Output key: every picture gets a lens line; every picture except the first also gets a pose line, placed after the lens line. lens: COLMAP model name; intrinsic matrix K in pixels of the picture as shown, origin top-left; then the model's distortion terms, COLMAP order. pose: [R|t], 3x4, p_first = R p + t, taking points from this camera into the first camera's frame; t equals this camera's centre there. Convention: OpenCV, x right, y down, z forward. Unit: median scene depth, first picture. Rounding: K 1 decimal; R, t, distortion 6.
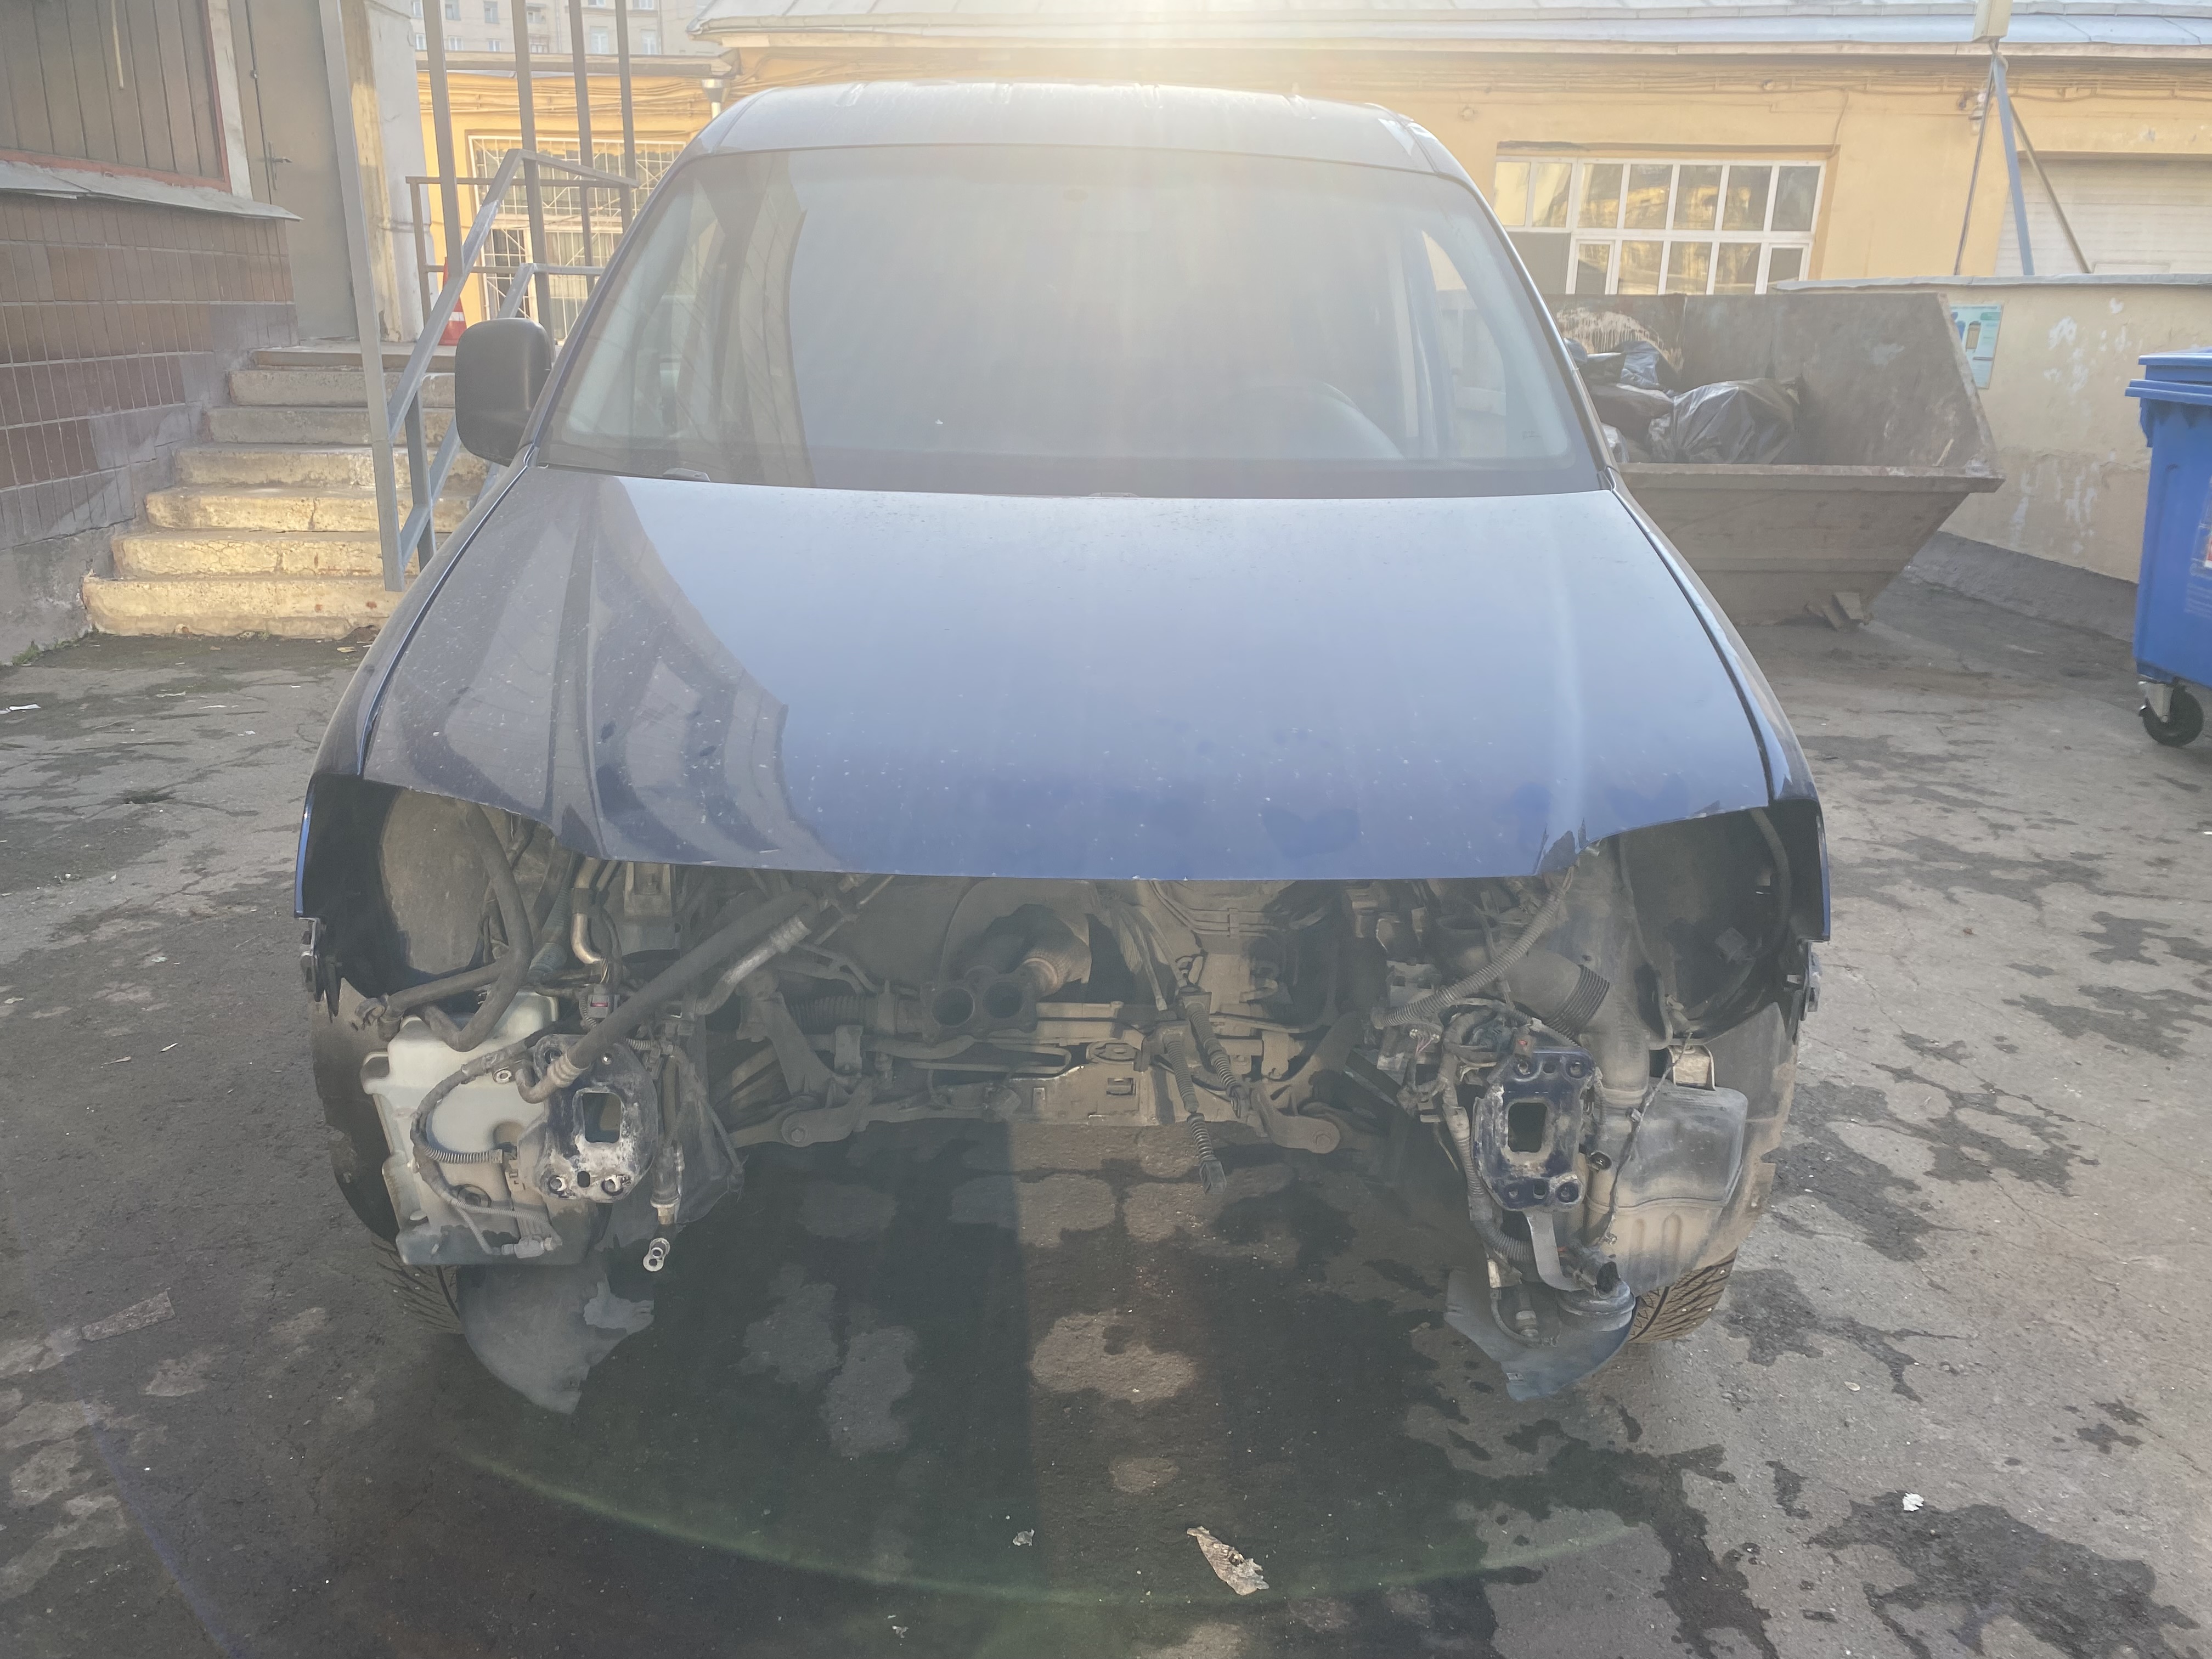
lens RADIAL K [[1685.2, 0, 1094.2], [0, 1685.2, 814.4], [0, 0, 1]] dist [0.012434, -0.004075]
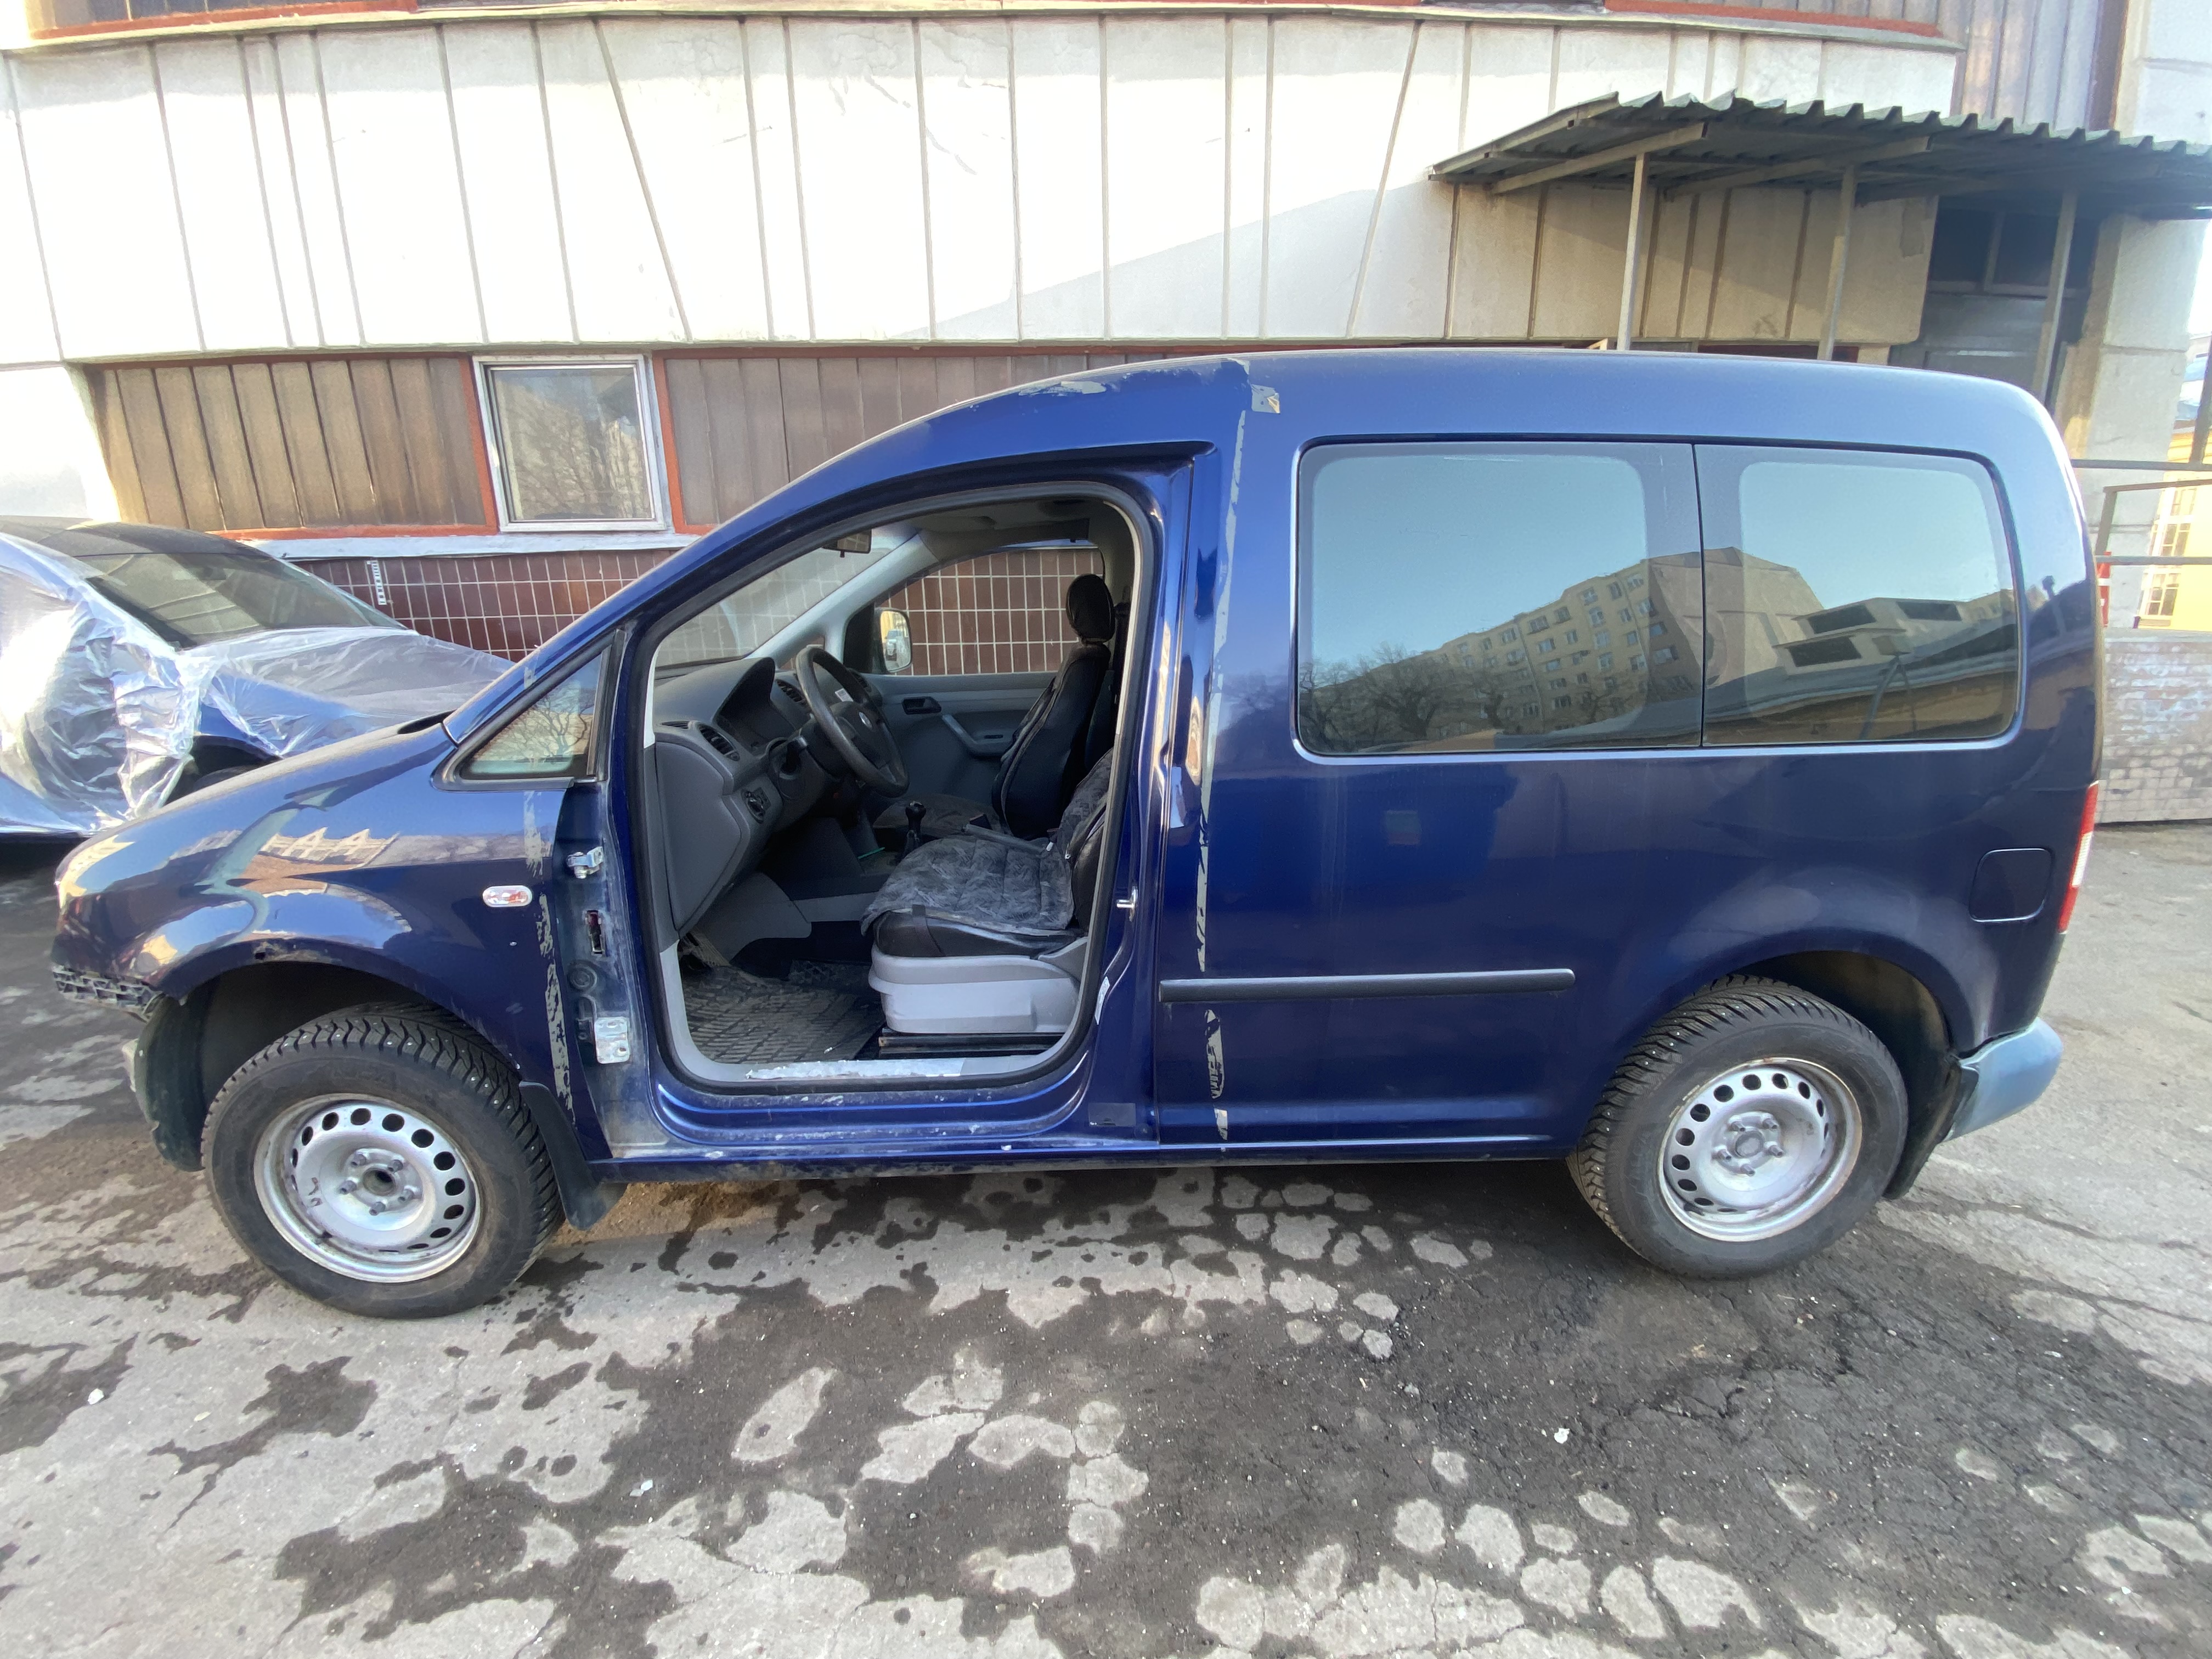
lens RADIAL K [[886.1, 0, 1106.0], [0, 886.1, 829.5], [0, 0, 1]] dist [0.017102, -0.019143]
pose [[0.024822, 0.241431, -0.970101, 1.057439], [-0.277002, 0.934064, 0.225375, -0.452587], [0.960549, 0.263125, 0.090062, 1.565449]]
